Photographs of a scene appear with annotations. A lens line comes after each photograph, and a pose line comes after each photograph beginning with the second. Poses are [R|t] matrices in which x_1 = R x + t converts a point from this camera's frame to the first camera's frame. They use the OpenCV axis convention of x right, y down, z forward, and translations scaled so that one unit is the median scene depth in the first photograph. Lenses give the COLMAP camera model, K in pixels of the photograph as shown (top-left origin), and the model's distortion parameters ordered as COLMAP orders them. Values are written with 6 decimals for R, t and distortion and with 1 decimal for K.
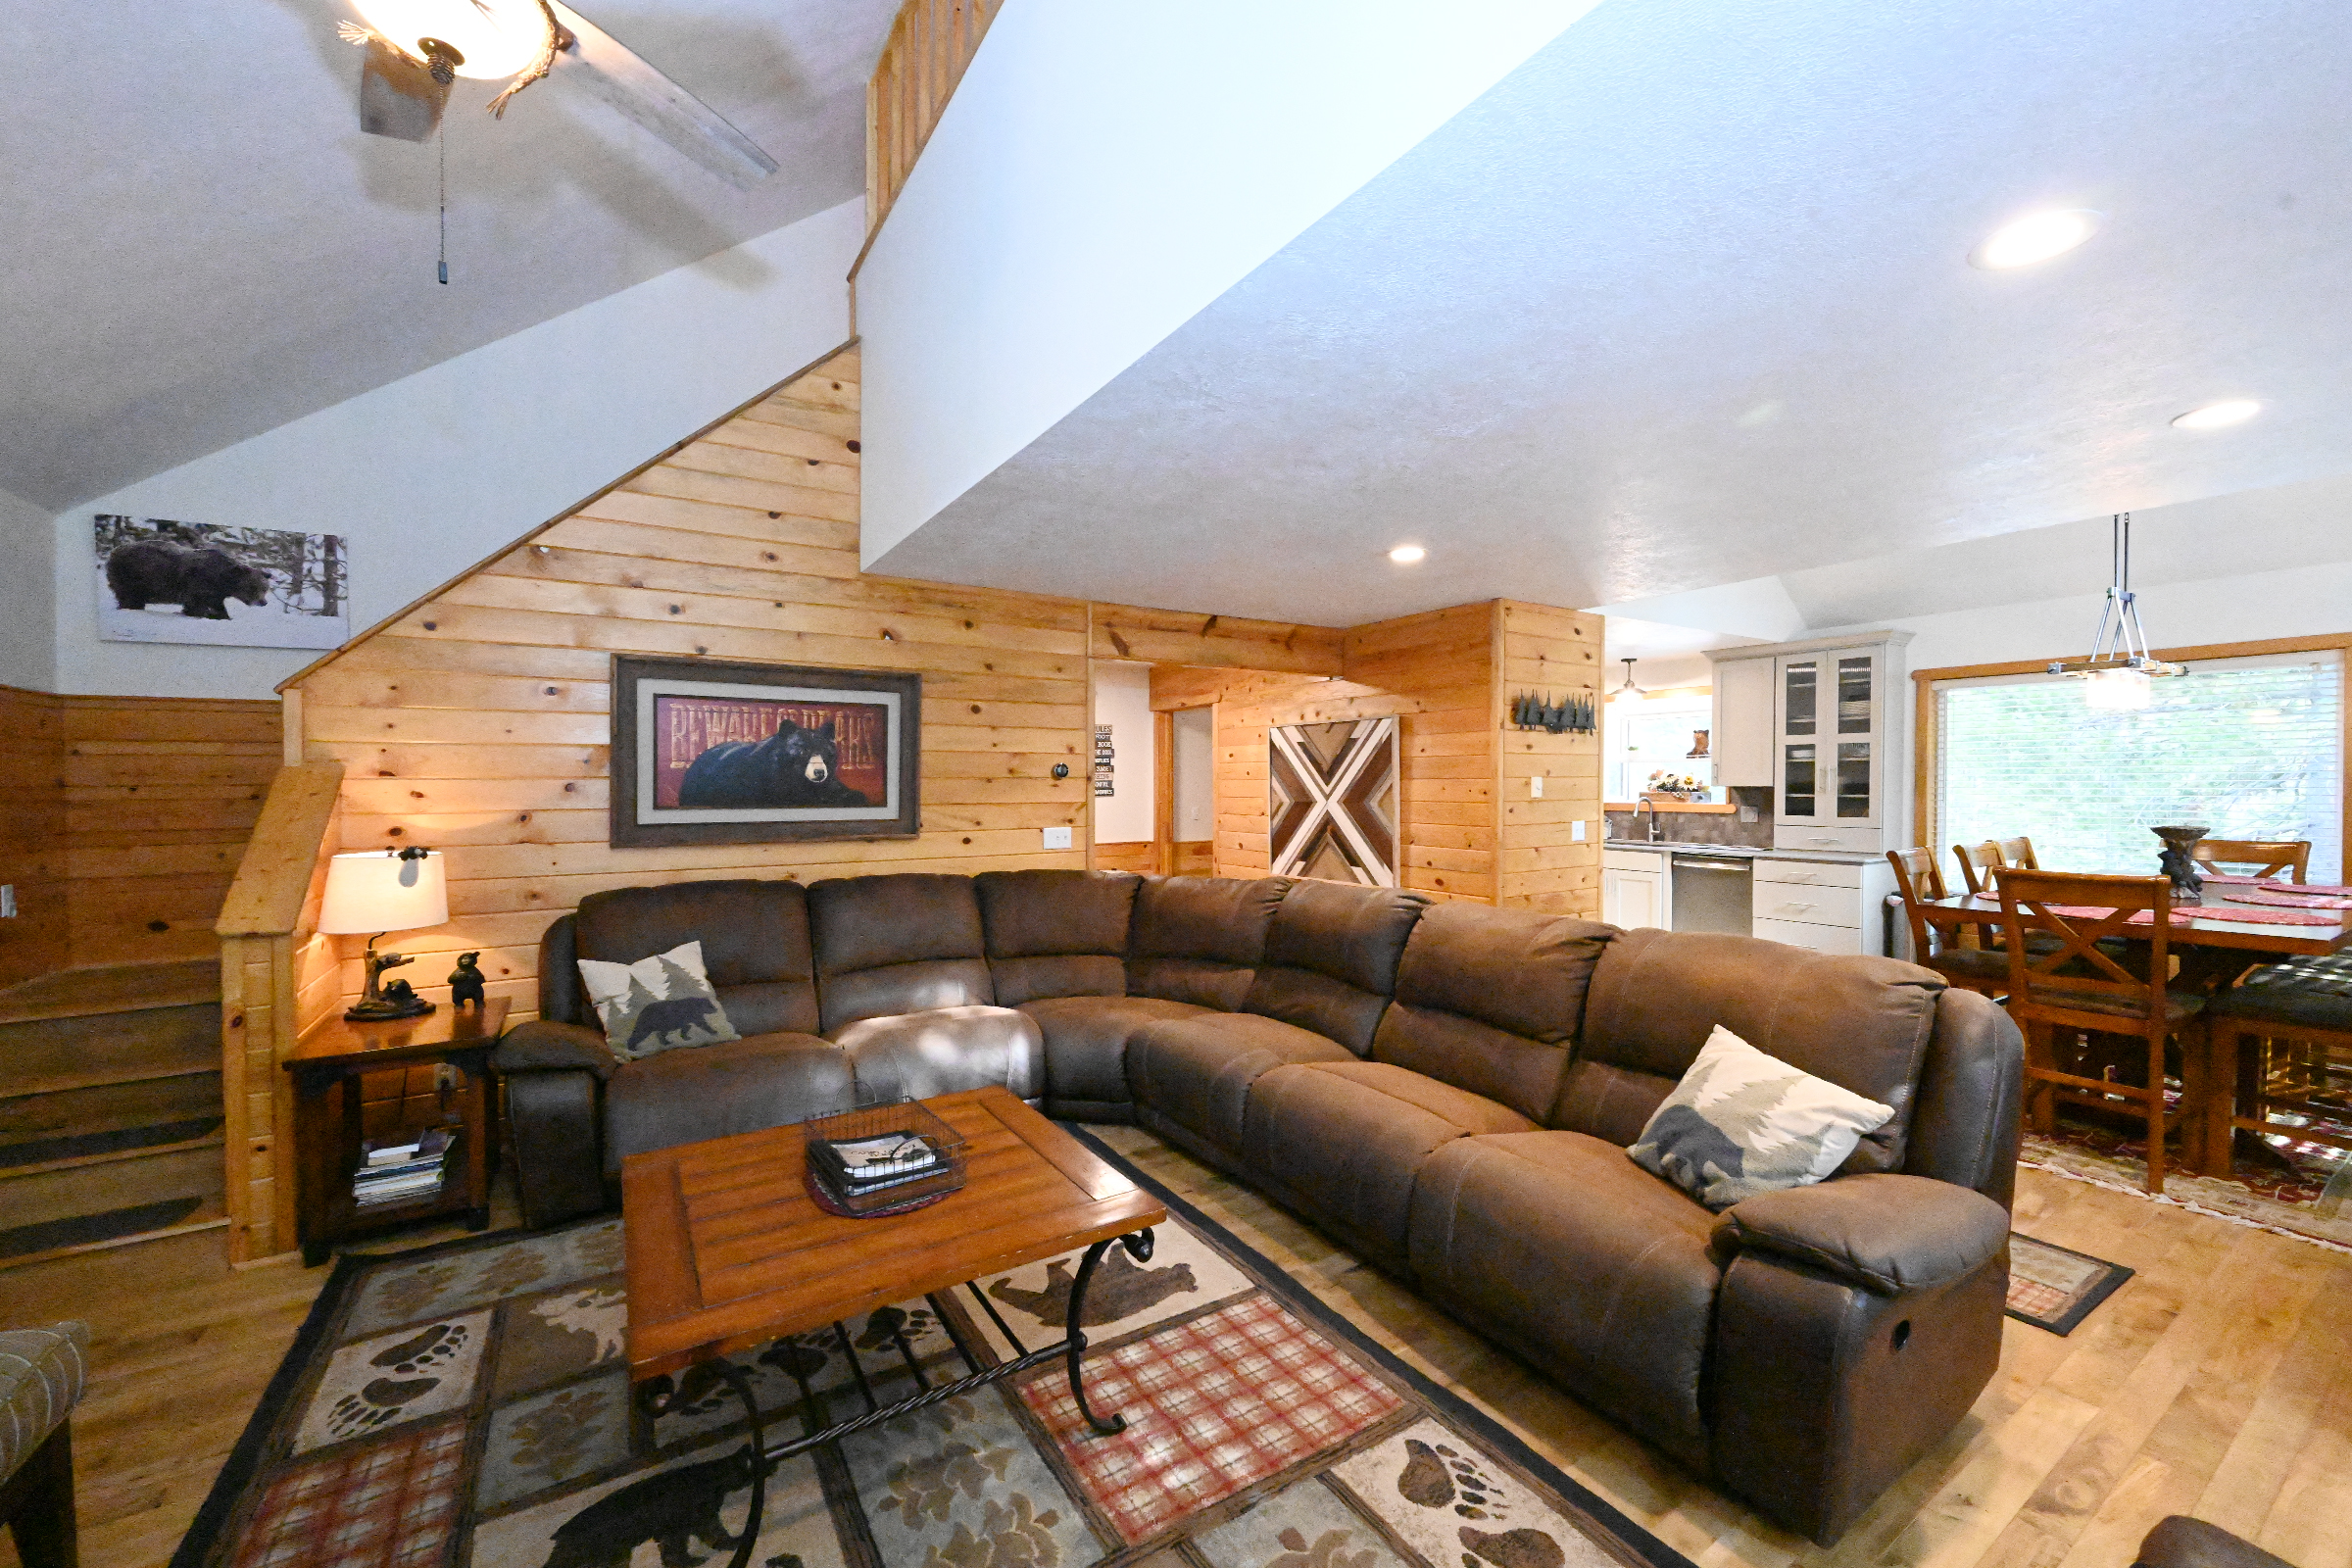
lens RADIAL K [[933.2, 0, 1176.0], [0, 933.2, 784.0], [0, 0, 1]] dist [-0.001235, -0.000225]
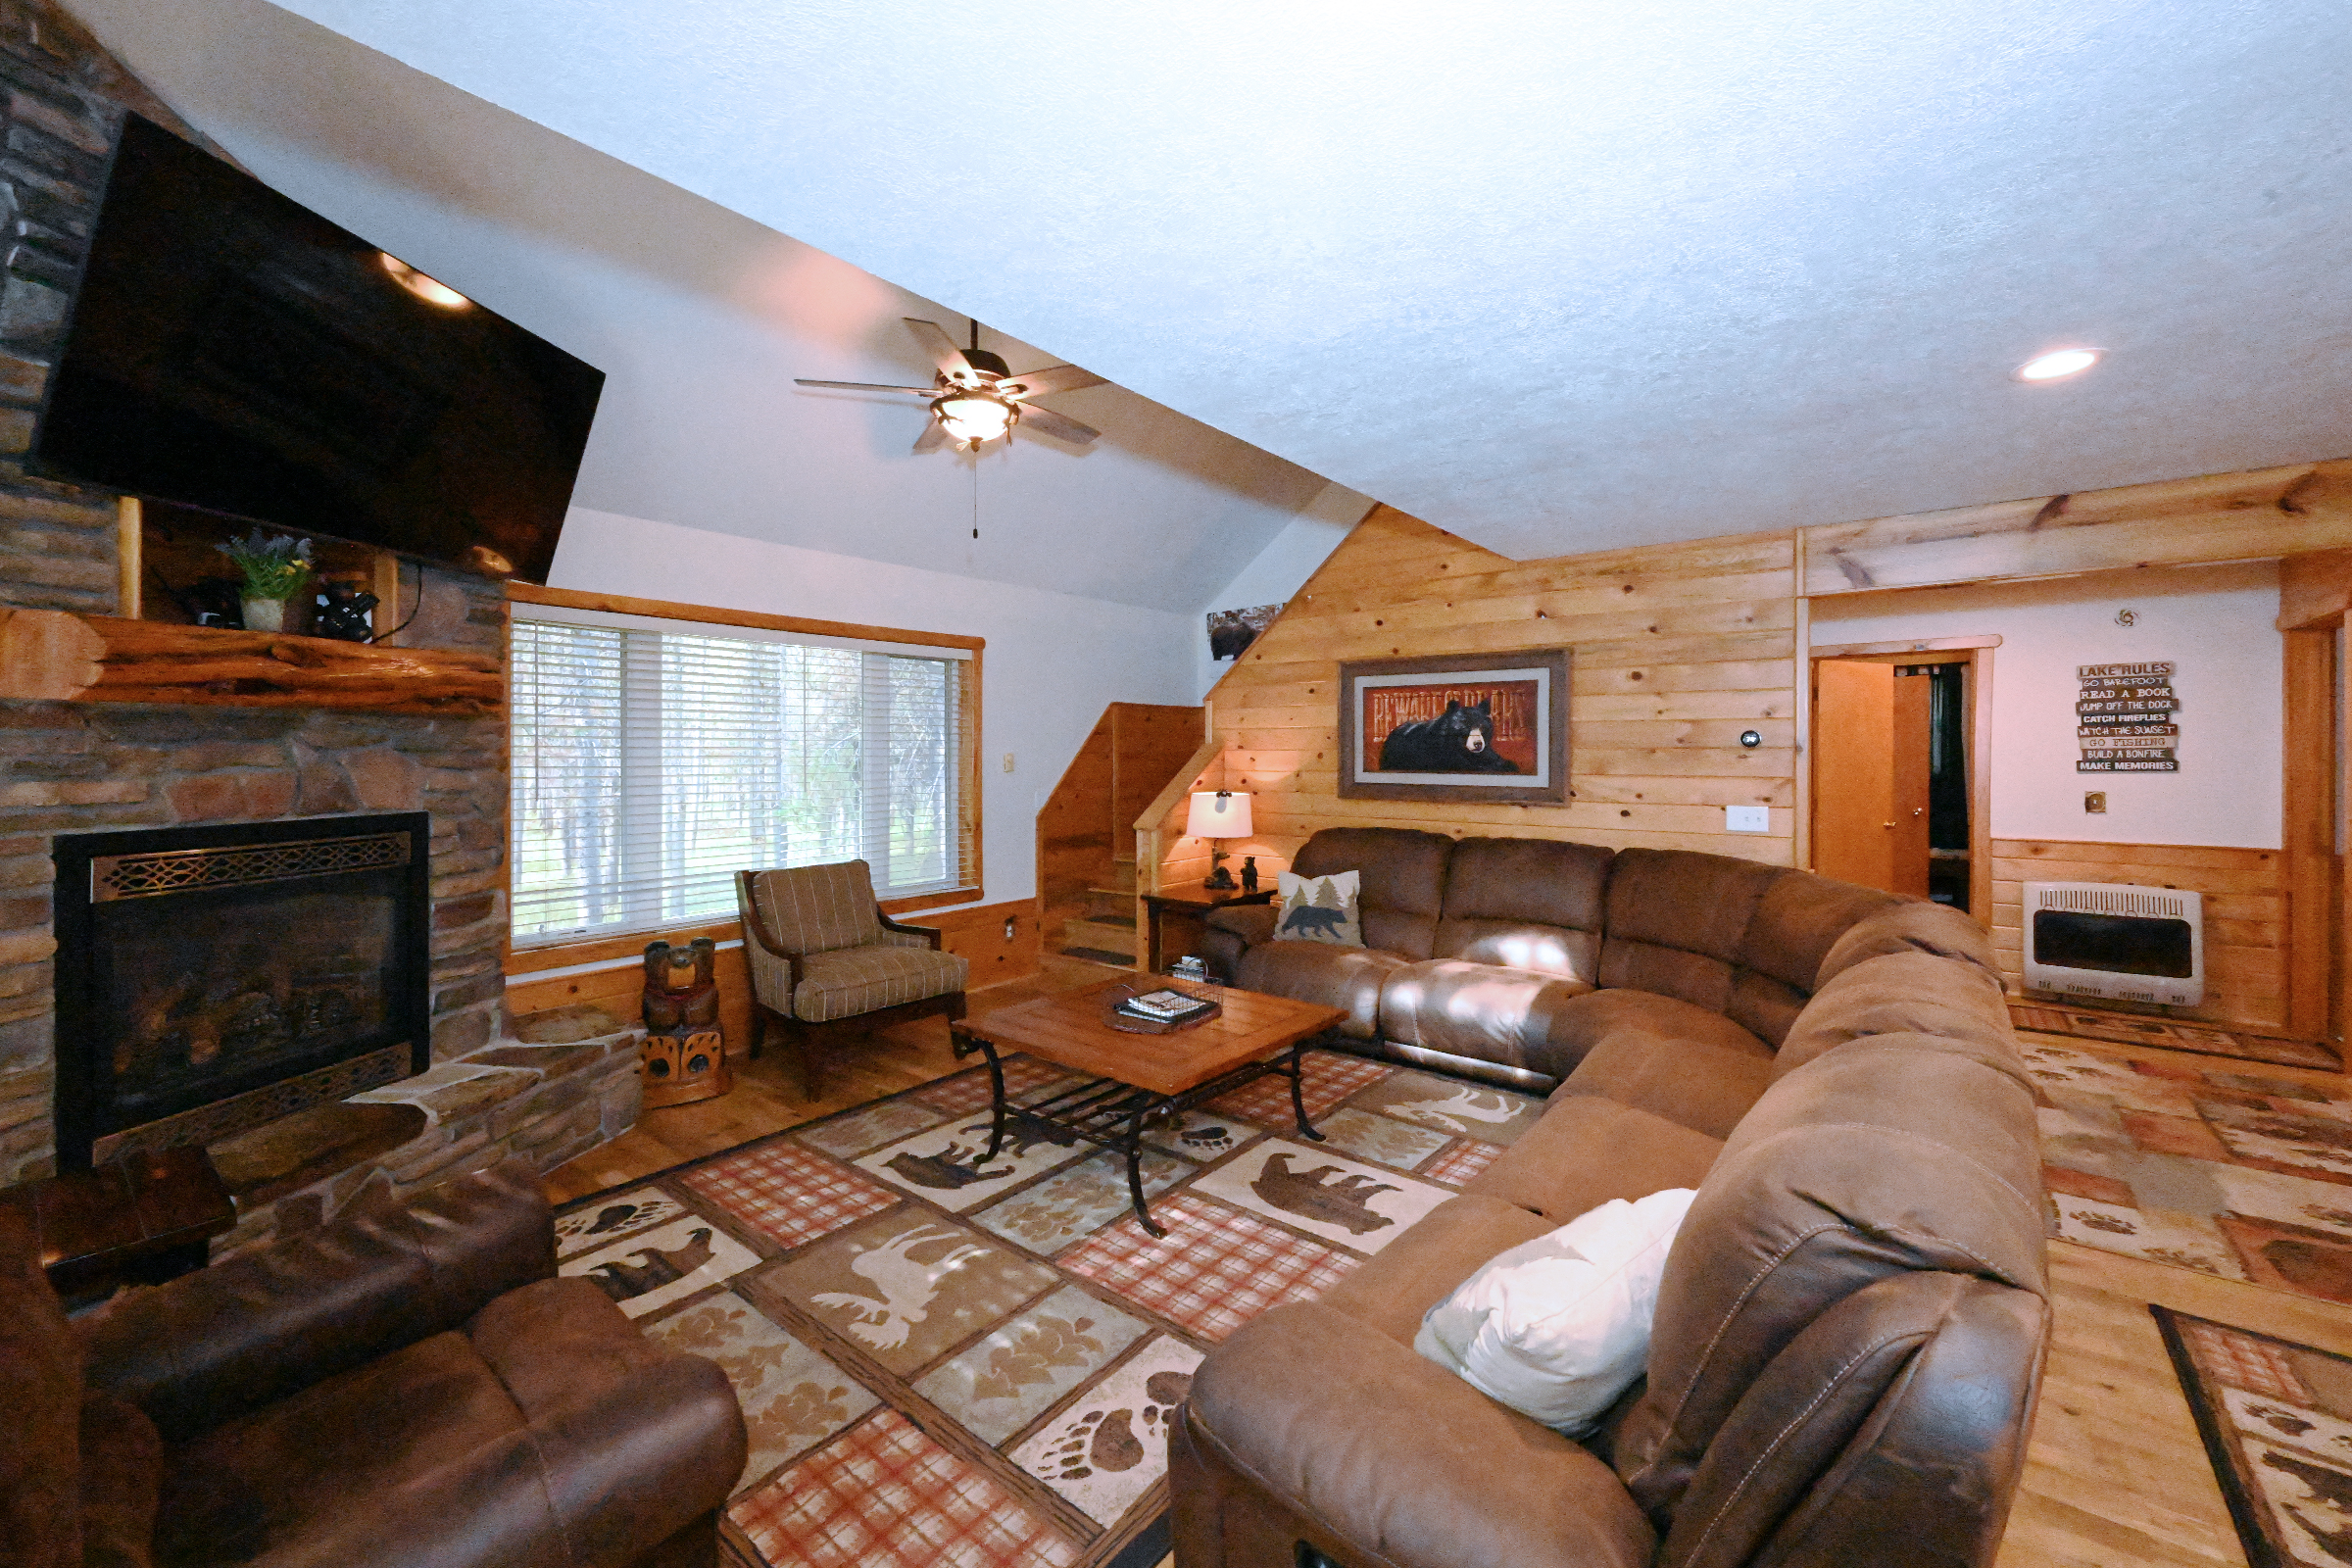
lens RADIAL K [[925.5, 0, 1180.6], [0, 925.5, 738.0], [0, 0, 1]] dist [-0.000564, -0.000045]
pose [[0.324881, -0.010026, -0.945702, 0.631618], [0.000451, 0.999945, -0.010446, -0.008537], [0.945755, 0.002967, 0.324868, 0.306260]]
